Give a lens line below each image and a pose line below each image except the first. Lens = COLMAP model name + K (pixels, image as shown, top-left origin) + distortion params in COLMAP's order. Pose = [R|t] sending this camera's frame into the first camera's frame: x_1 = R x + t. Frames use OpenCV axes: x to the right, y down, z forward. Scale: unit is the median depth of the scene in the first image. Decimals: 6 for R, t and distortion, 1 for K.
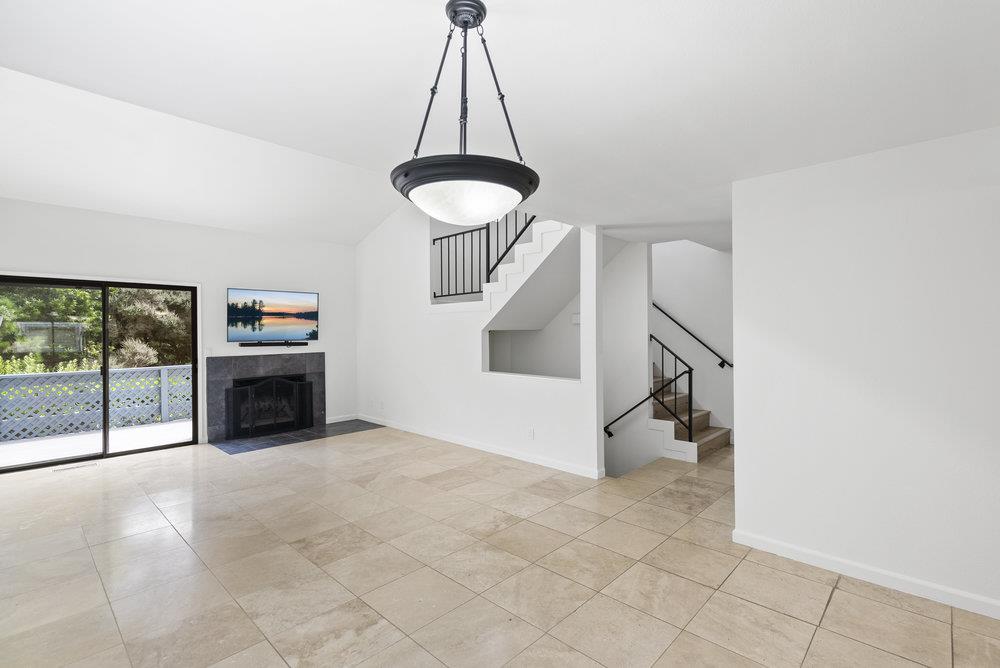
lens RADIAL K [[456.7, 0, 500.0], [0, 456.7, 334.0], [0, 0, 1]] dist [-0.002701, -0.000535]
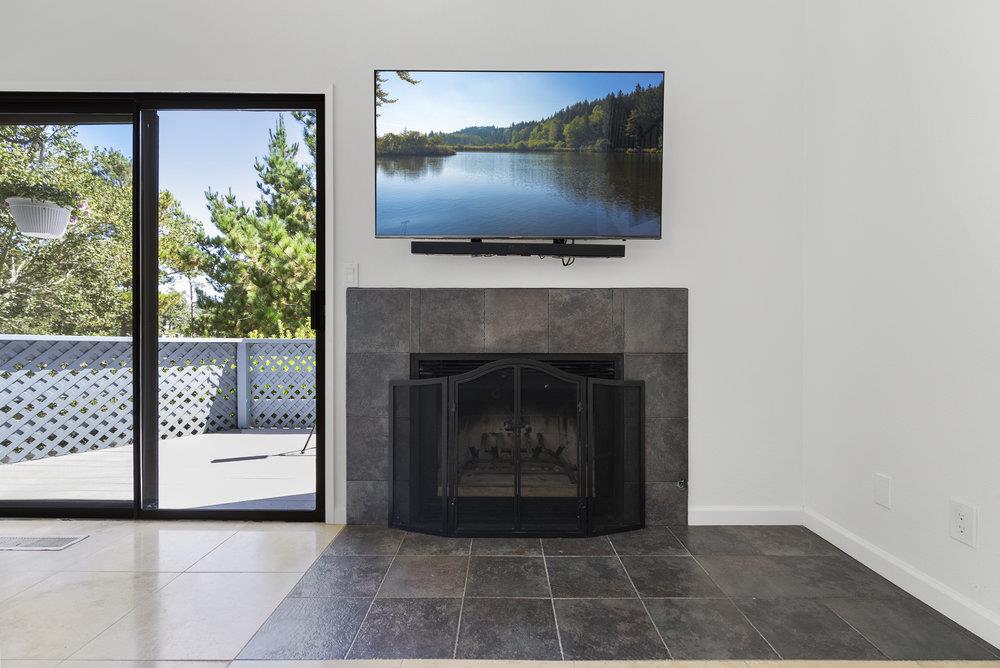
lens RADIAL K [[456.7, 0, 500.0], [0, 456.7, 334.0], [0, 0, 1]] dist [-0.002701, -0.000535]
pose [[0.677621, 0.004484, -0.735398, -0.272327], [-0.010318, 0.999941, -0.003410, 0.080722], [0.735339, 0.009899, 0.677627, 0.781135]]
